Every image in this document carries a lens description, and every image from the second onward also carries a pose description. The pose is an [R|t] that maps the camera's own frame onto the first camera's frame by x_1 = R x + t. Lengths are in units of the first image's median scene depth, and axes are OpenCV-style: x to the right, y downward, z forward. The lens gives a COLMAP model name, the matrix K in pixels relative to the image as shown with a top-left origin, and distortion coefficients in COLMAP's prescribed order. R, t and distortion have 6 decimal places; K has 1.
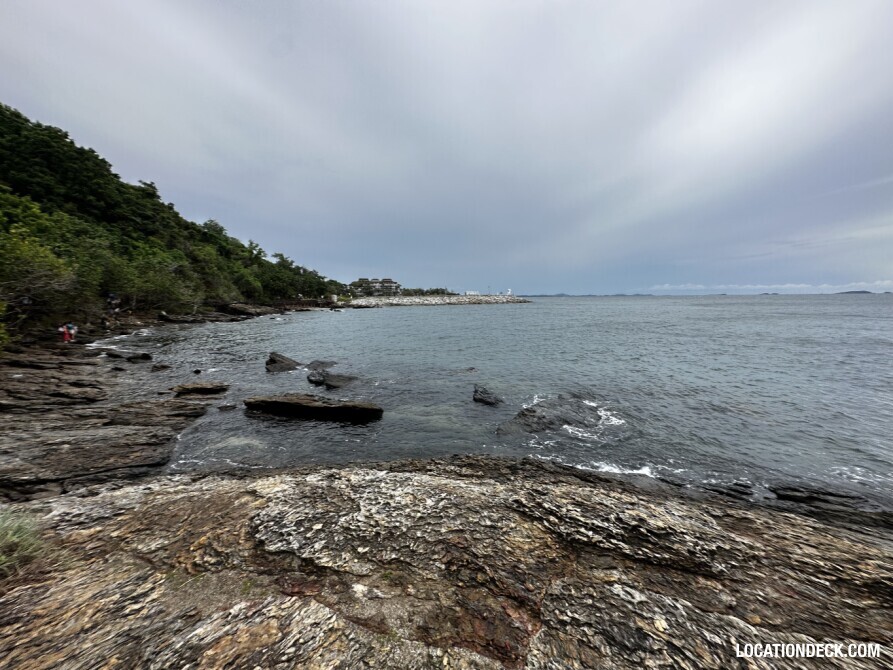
lens RADIAL K [[355.4, 0, 446.9], [0, 355.4, 333.8], [0, 0, 1]] dist [-0.003274, 0.001302]
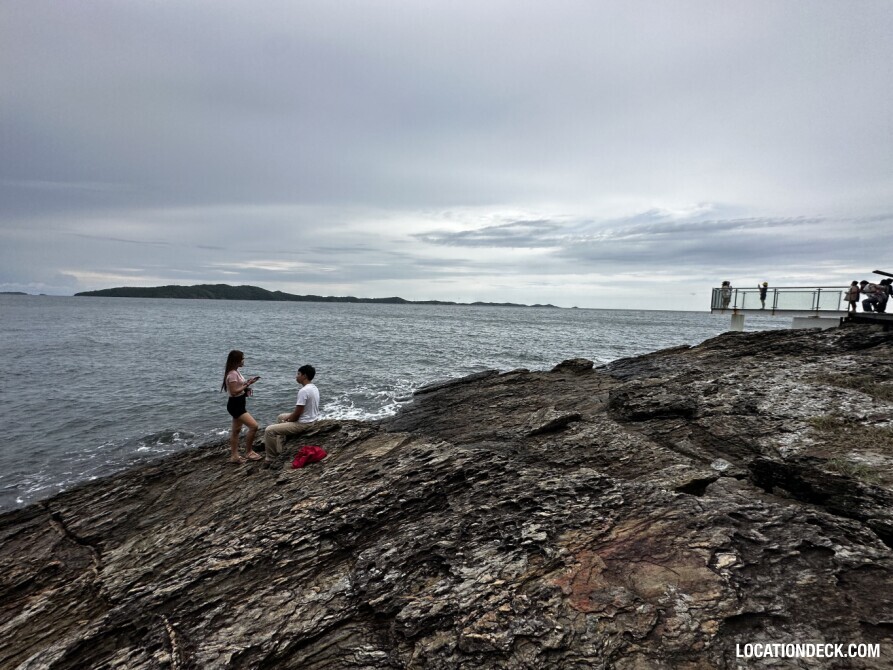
lens RADIAL K [[355.4, 0, 446.9], [0, 355.4, 333.8], [0, 0, 1]] dist [-0.003274, 0.001302]
pose [[-0.164730, -0.073000, 0.983634, 0.079865], [0.077119, 0.993251, 0.086628, 0.006819], [-0.983319, 0.090127, -0.157989, -0.110007]]
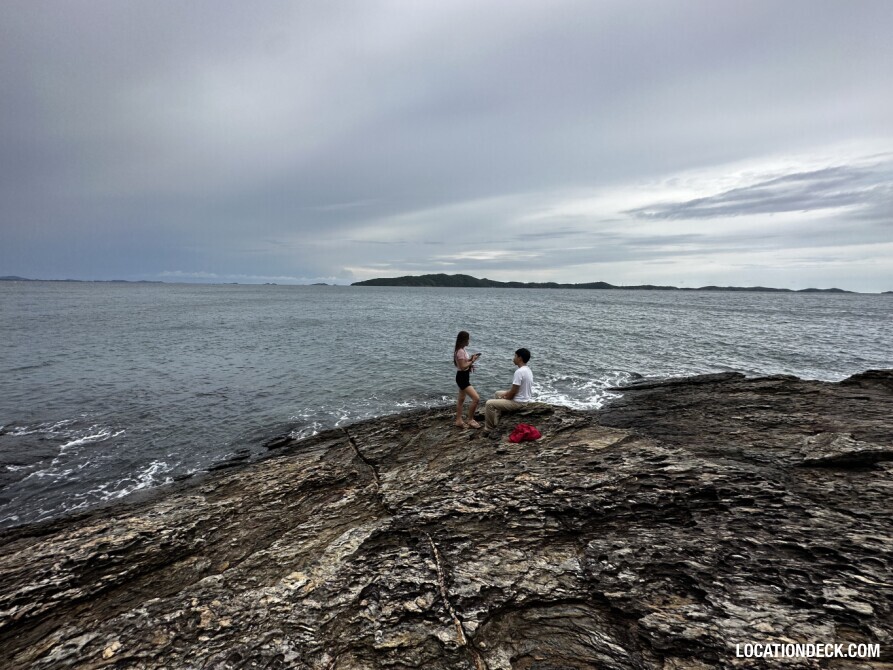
lens RADIAL K [[355.4, 0, 446.9], [0, 355.4, 333.8], [0, 0, 1]] dist [-0.003274, 0.001302]
pose [[0.371229, -0.105213, 0.922561, 0.068544], [0.075093, 0.993707, 0.083110, 0.002979], [-0.925500, 0.038425, 0.376794, -0.066459]]
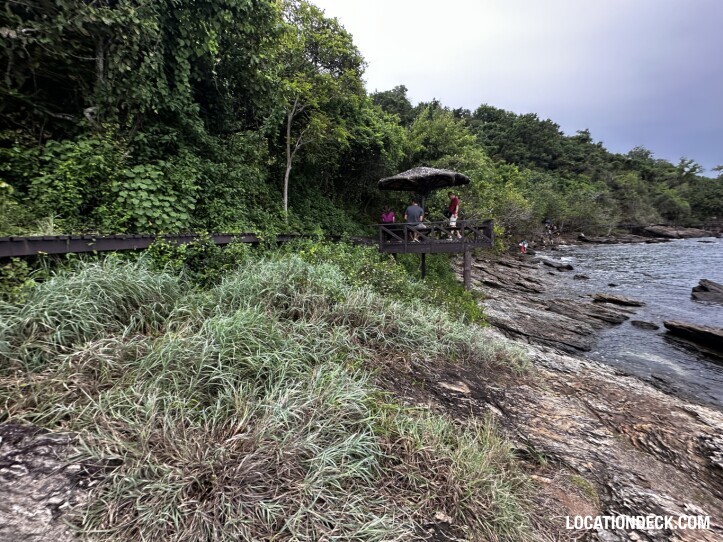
lens RADIAL K [[287.7, 0, 361.8], [0, 287.7, 270.0], [0, 0, 1]] dist [-0.003274, 0.001302]
pose [[0.254408, 0.125261, -0.958951, -0.043852], [-0.064432, 0.991569, 0.112428, 0.010276], [0.964948, 0.033184, 0.260334, -0.098384]]
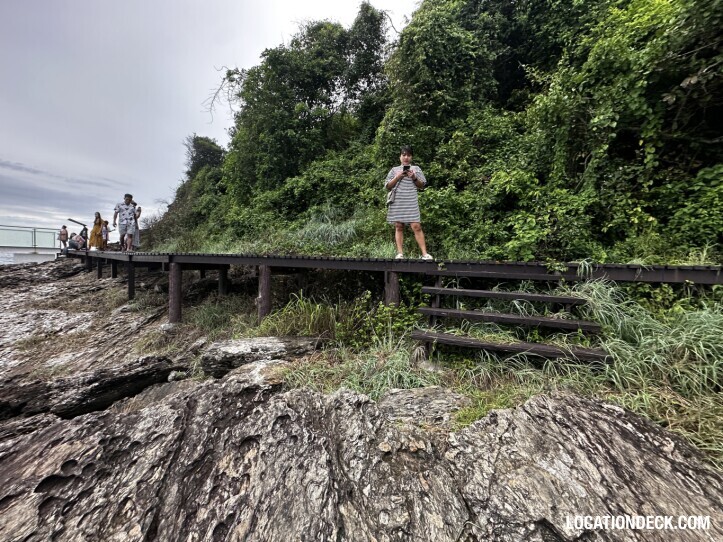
lens RADIAL K [[287.7, 0, 361.8], [0, 287.7, 270.0], [0, 0, 1]] dist [-0.003274, 0.001302]
pose [[-0.972563, -0.011647, -0.232348, 0.018840], [-0.043788, 0.990059, 0.133662, 0.009142], [0.228481, 0.140169, -0.963405, -0.147584]]
